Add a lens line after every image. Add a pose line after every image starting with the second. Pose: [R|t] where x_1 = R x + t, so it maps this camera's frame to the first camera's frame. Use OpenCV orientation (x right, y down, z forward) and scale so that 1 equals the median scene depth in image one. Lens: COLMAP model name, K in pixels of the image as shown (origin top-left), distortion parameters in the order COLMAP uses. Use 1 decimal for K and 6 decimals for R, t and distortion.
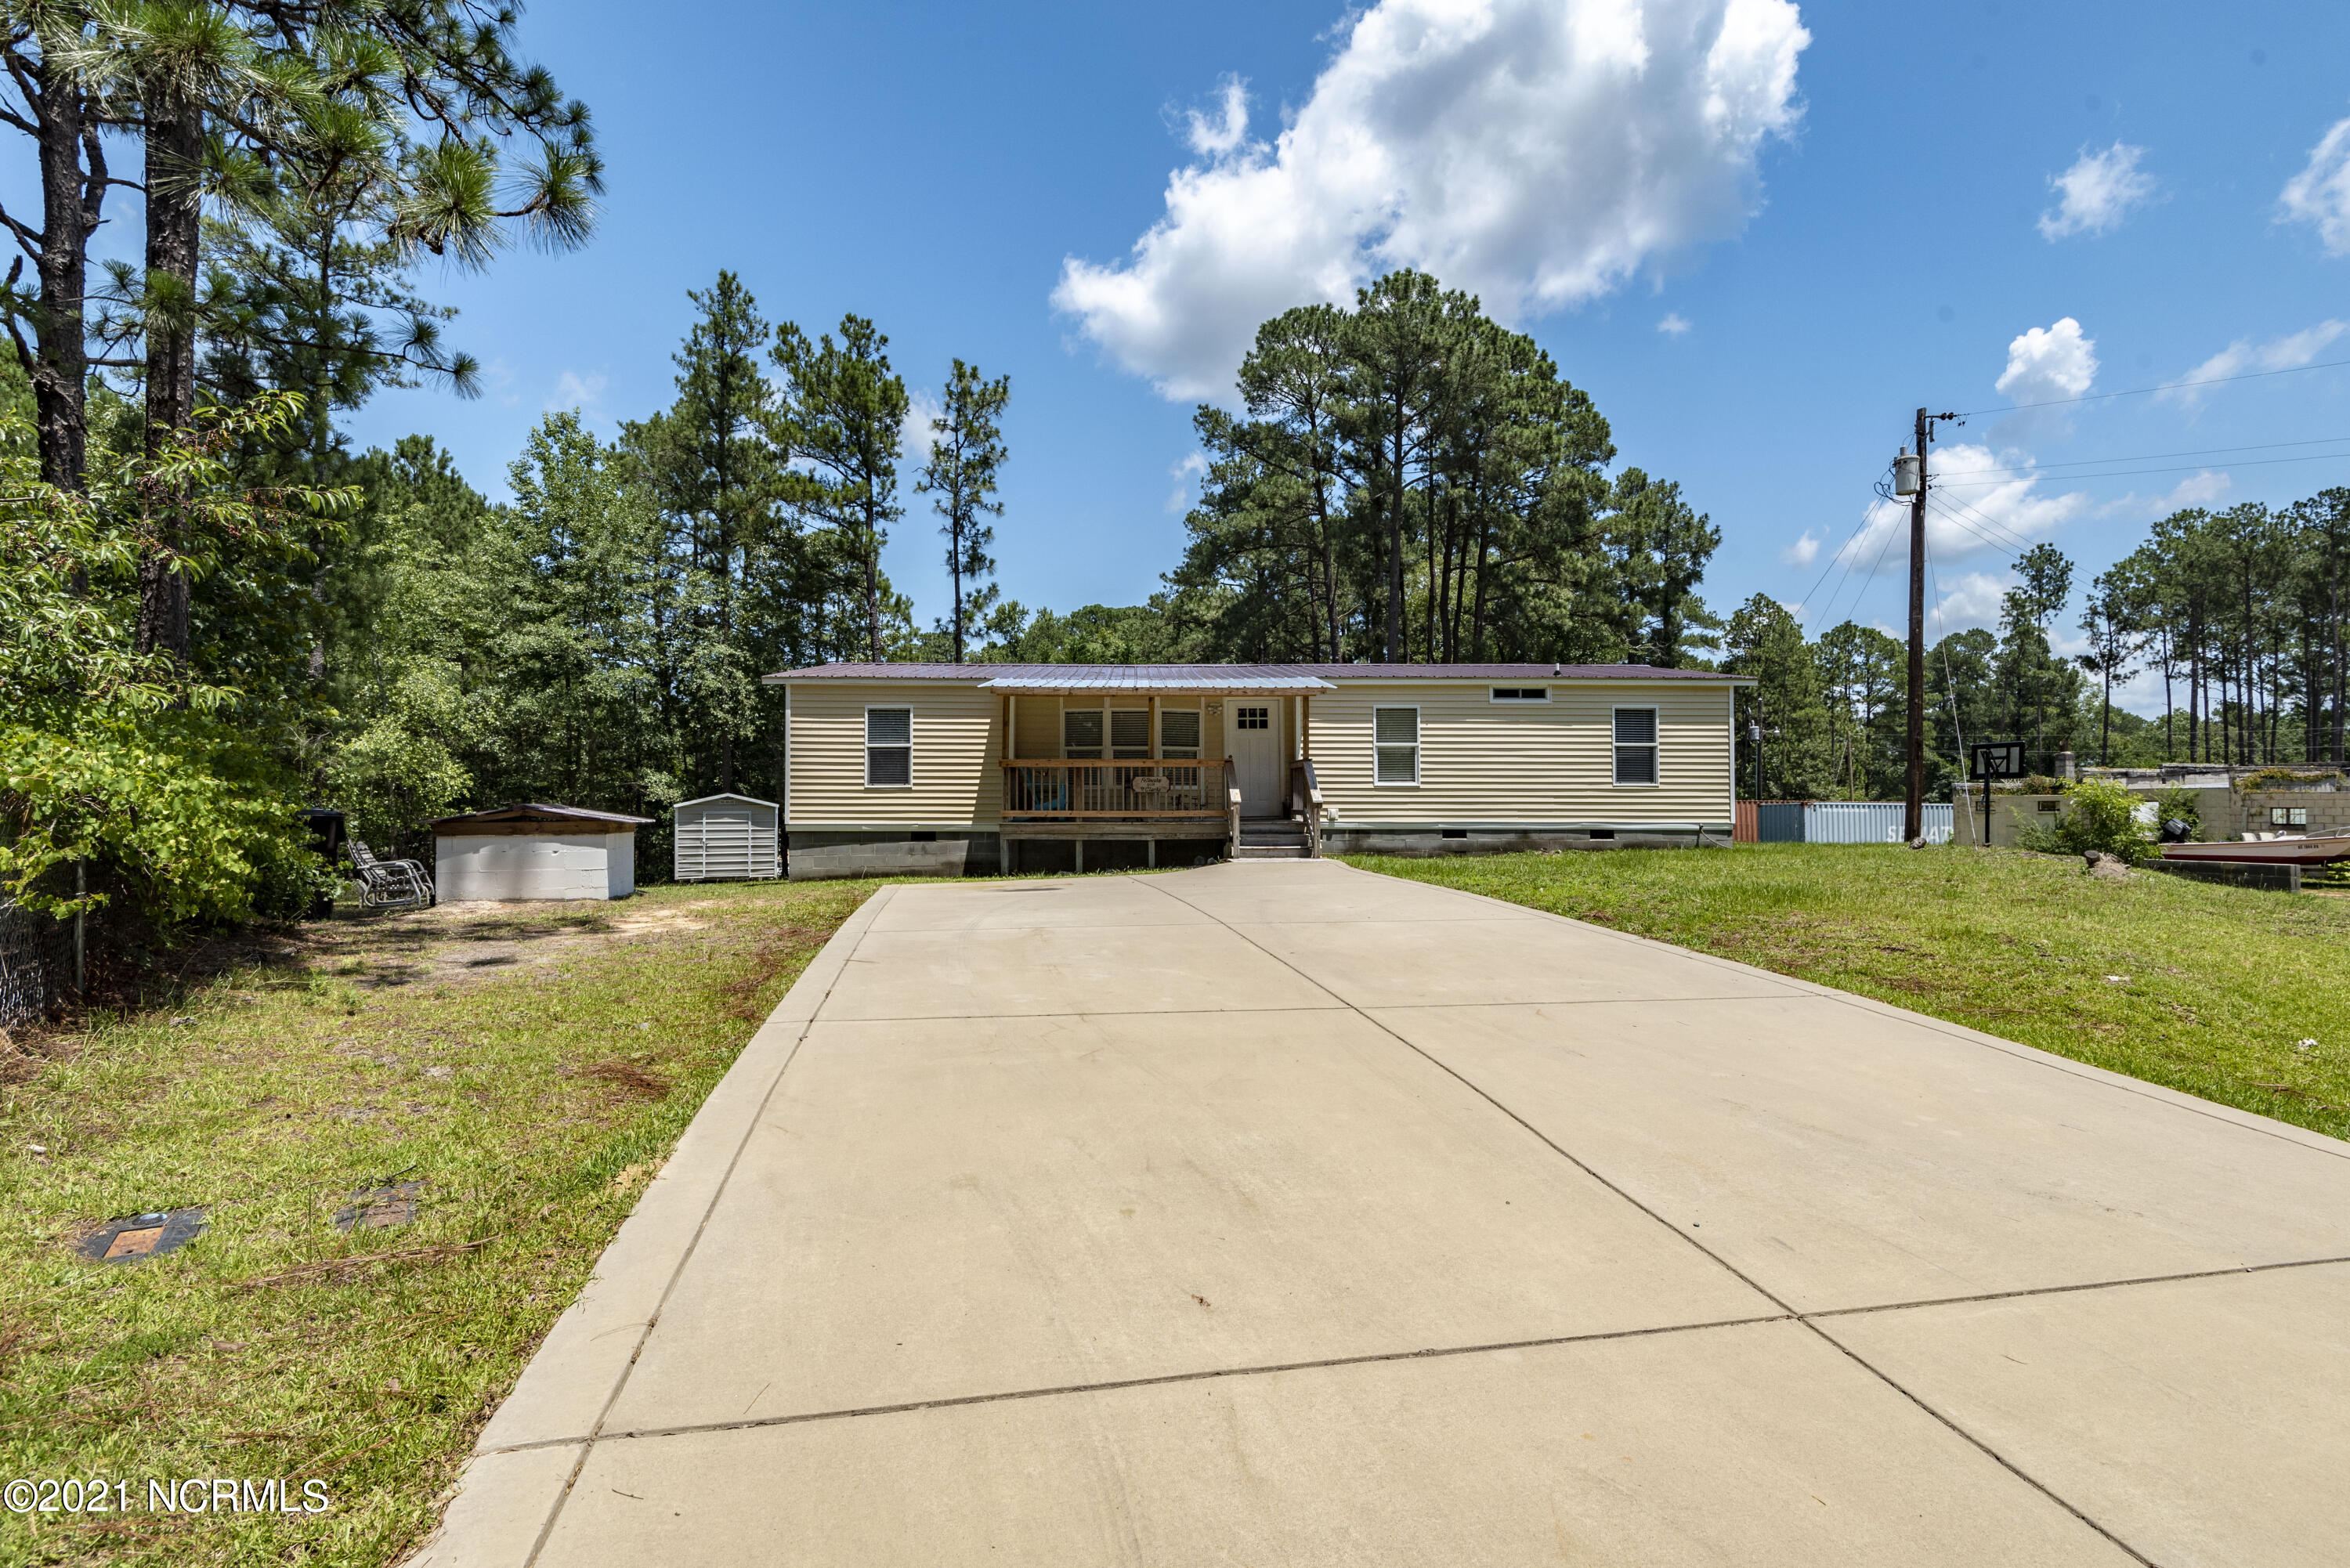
lens RADIAL K [[1114.6, 0, 1175.3], [0, 1114.6, 785.8], [0, 0, 1]] dist [0.005682, -0.004908]
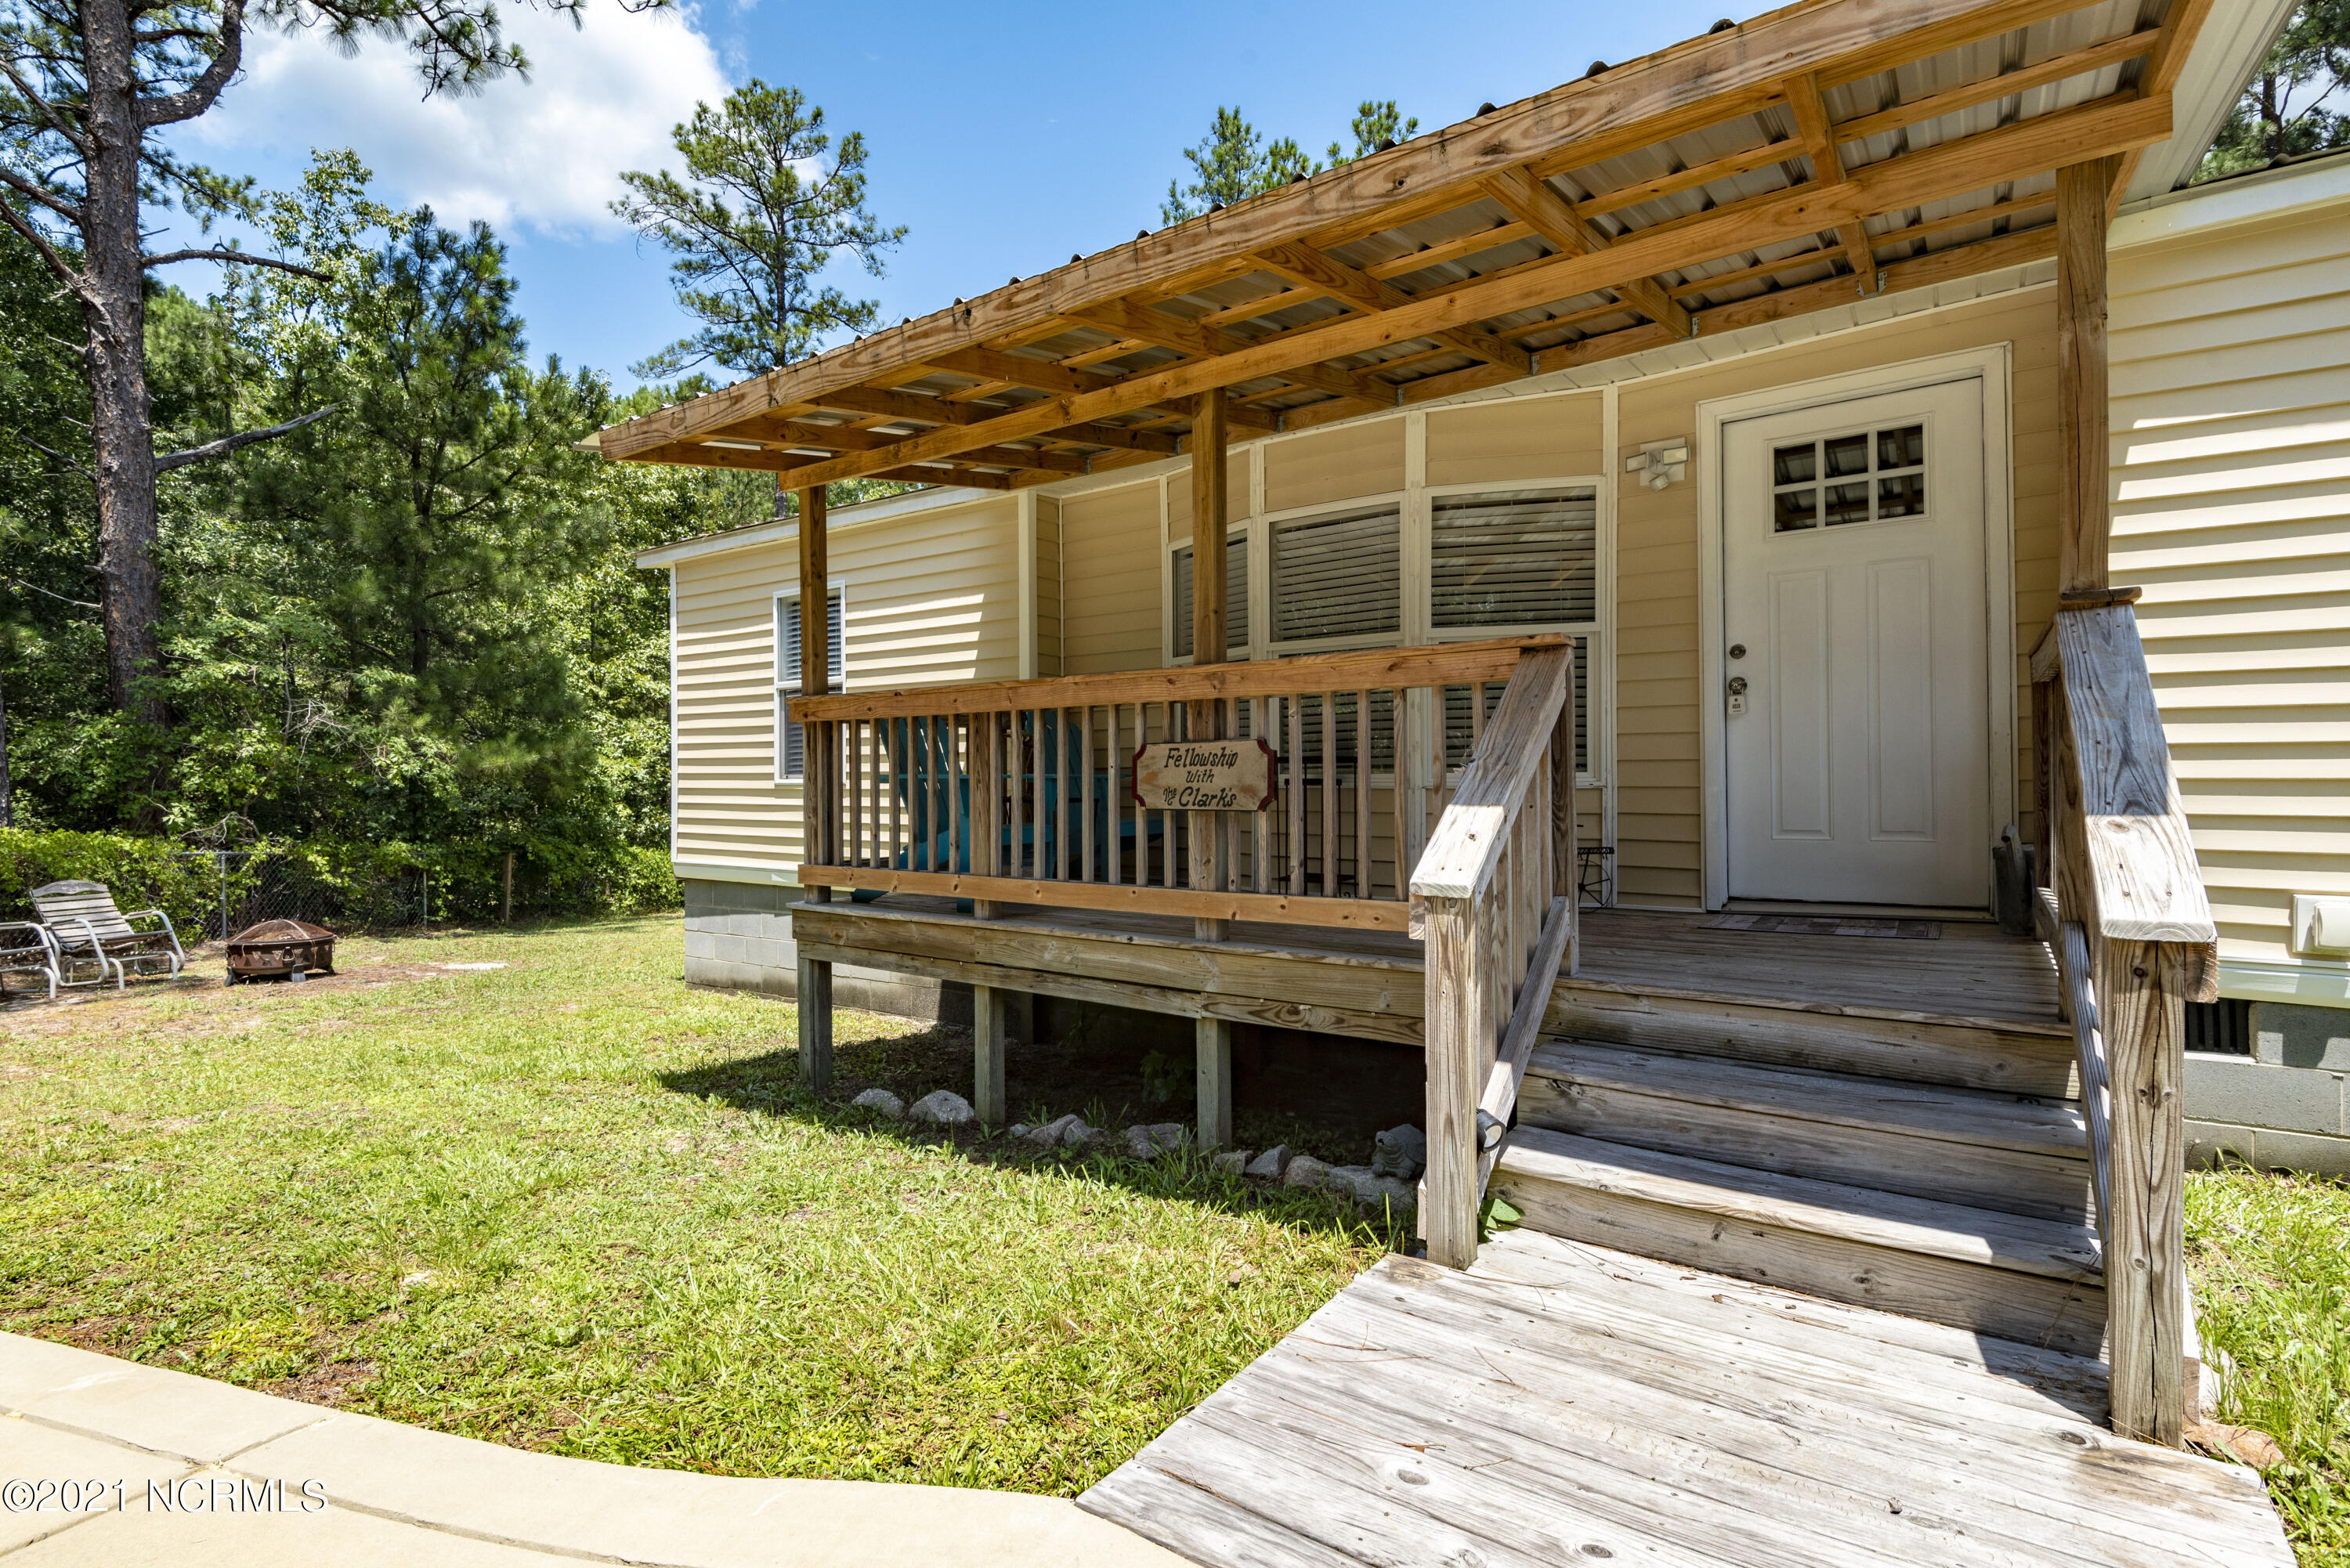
lens RADIAL K [[1114.6, 0, 1169.7], [0, 1114.6, 793.1], [0, 0, 1]] dist [0.005682, -0.004908]
pose [[0.791104, 0.003215, -0.611674, 0.053803], [0.014995, 0.999584, 0.024647, -0.001667], [0.611498, -0.028671, 0.790726, 0.390262]]
